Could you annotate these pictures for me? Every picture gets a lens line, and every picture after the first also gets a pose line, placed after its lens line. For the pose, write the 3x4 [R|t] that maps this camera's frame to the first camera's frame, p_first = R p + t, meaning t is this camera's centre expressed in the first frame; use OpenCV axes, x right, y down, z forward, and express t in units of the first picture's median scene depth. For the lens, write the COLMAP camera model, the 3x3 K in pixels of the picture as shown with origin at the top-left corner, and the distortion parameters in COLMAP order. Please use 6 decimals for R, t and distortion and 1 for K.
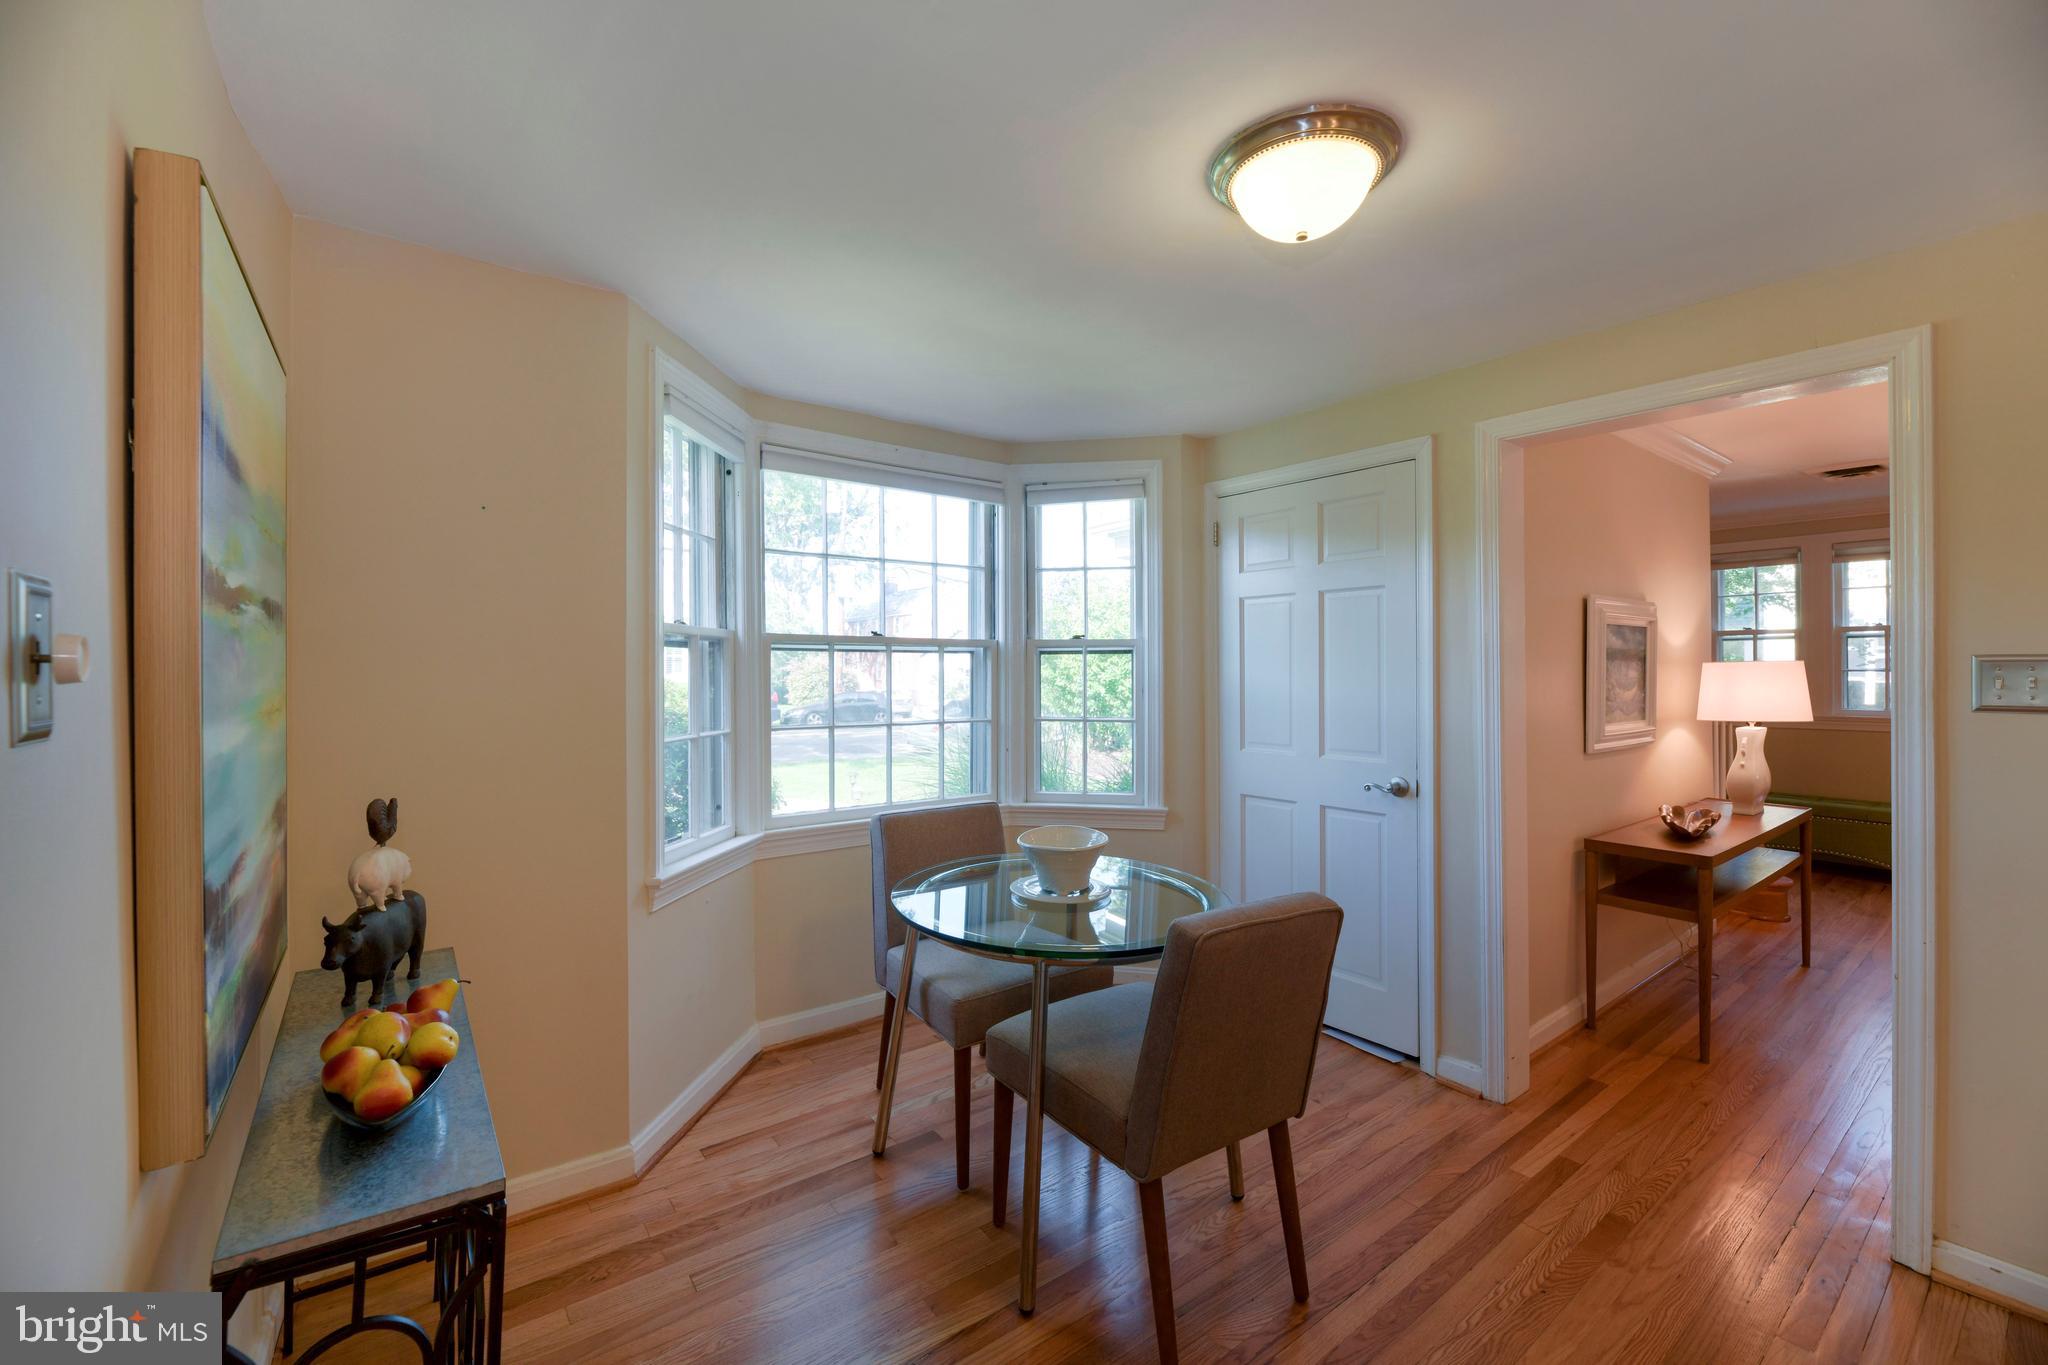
lens RADIAL K [[836.5, 0, 1019.8], [0, 836.5, 688.5], [0, 0, 1]] dist [-0.003924, -0.001769]
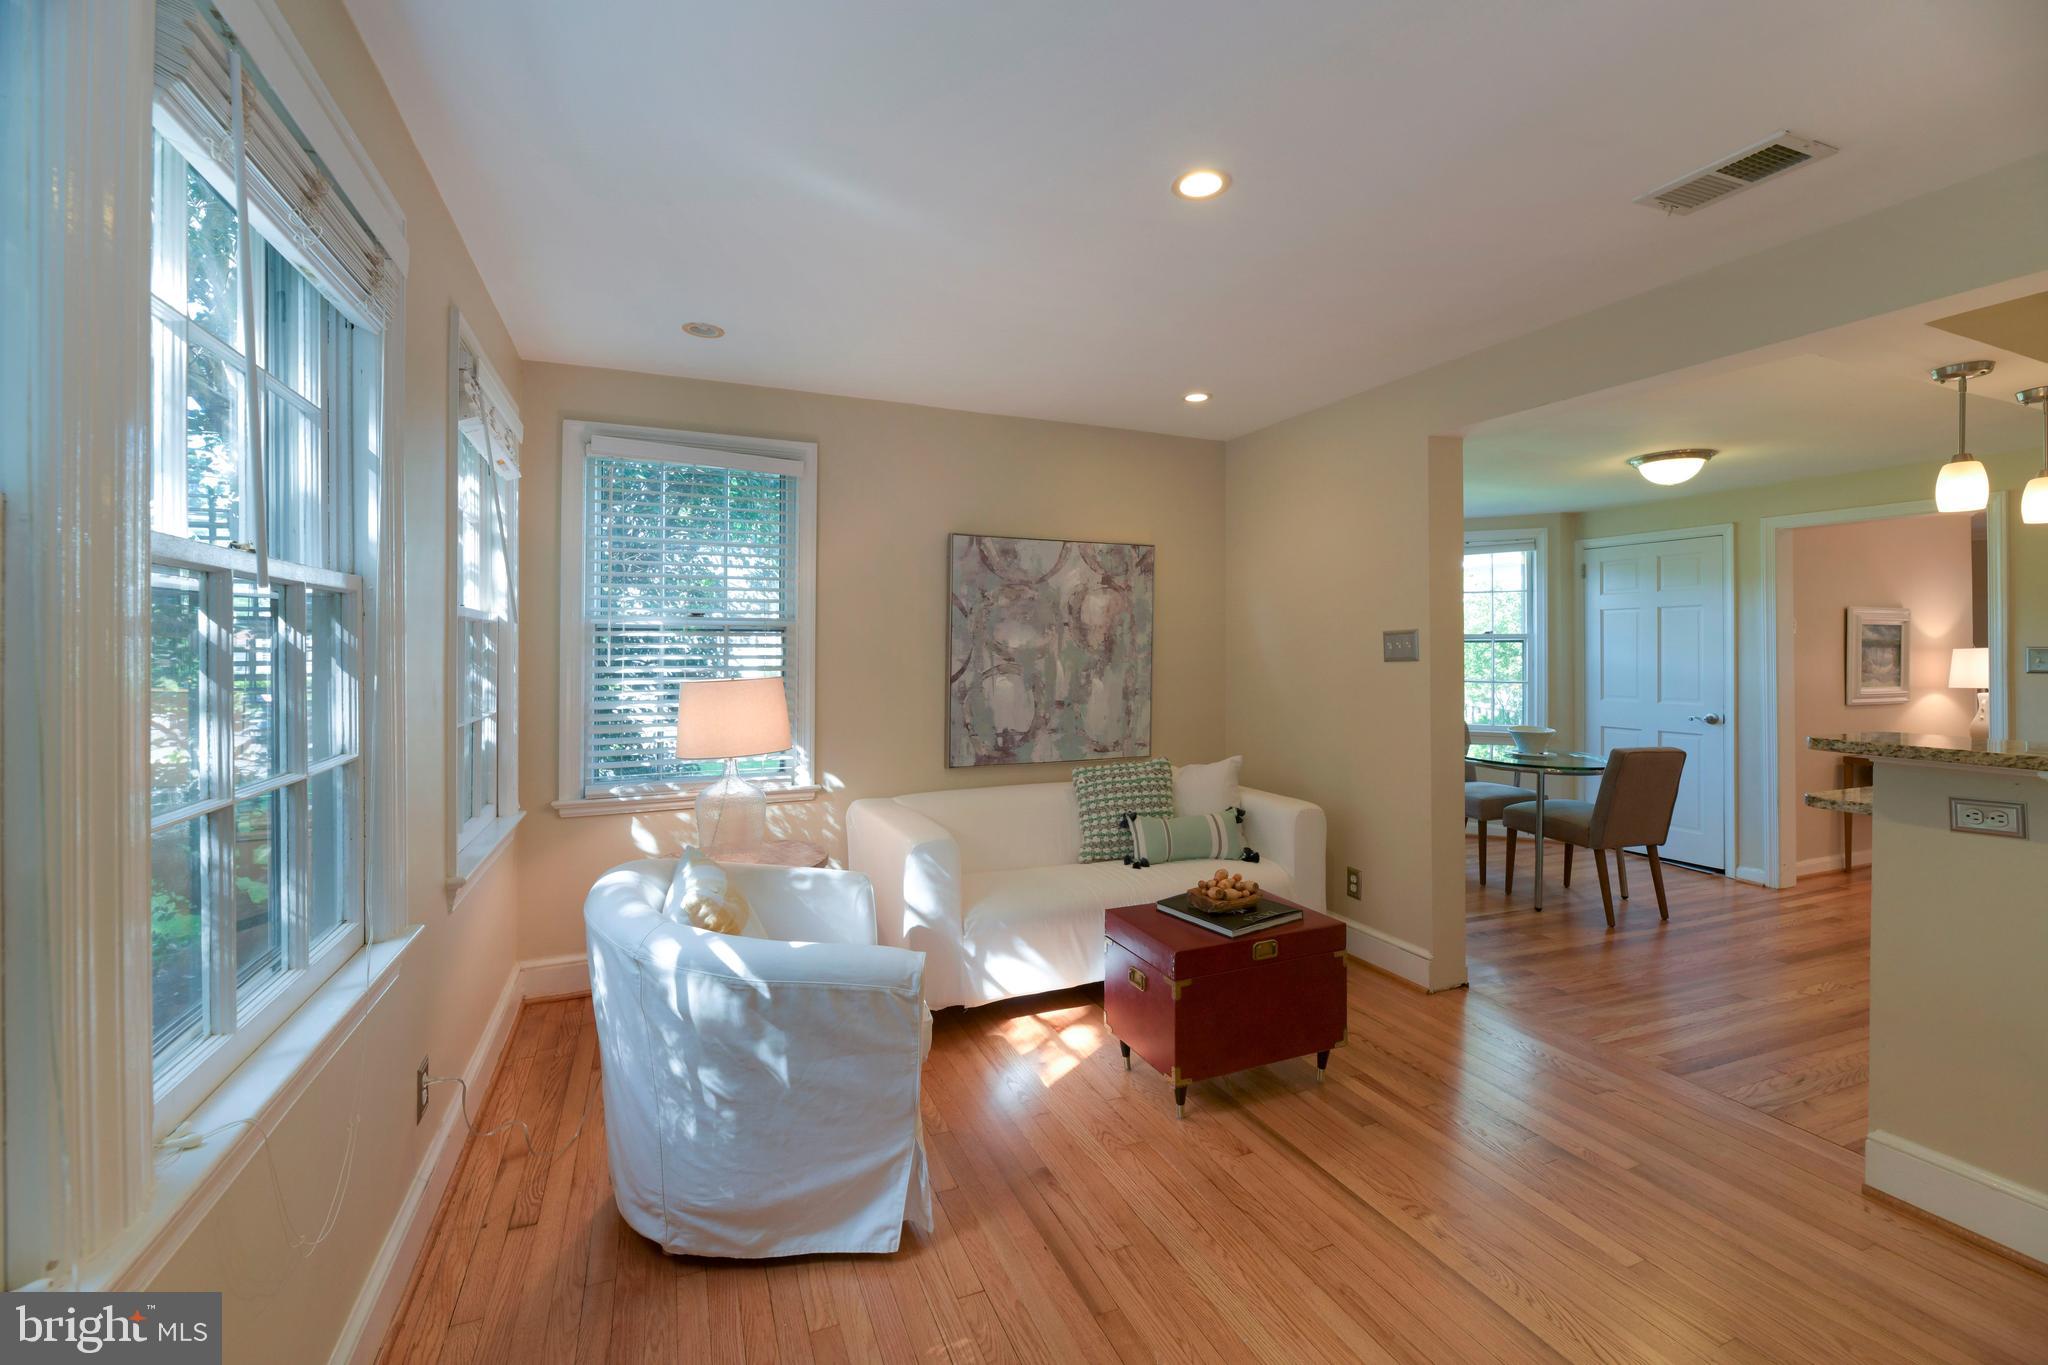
lens RADIAL K [[836.5, 0, 1026.2], [0, 836.5, 663.2], [0, 0, 1]] dist [-0.003924, -0.001769]
pose [[0.967239, 0.005698, -0.253804, -0.442656], [-0.007779, 0.999944, -0.007197, 0.020772], [0.253749, 0.008936, 0.967229, -0.948411]]
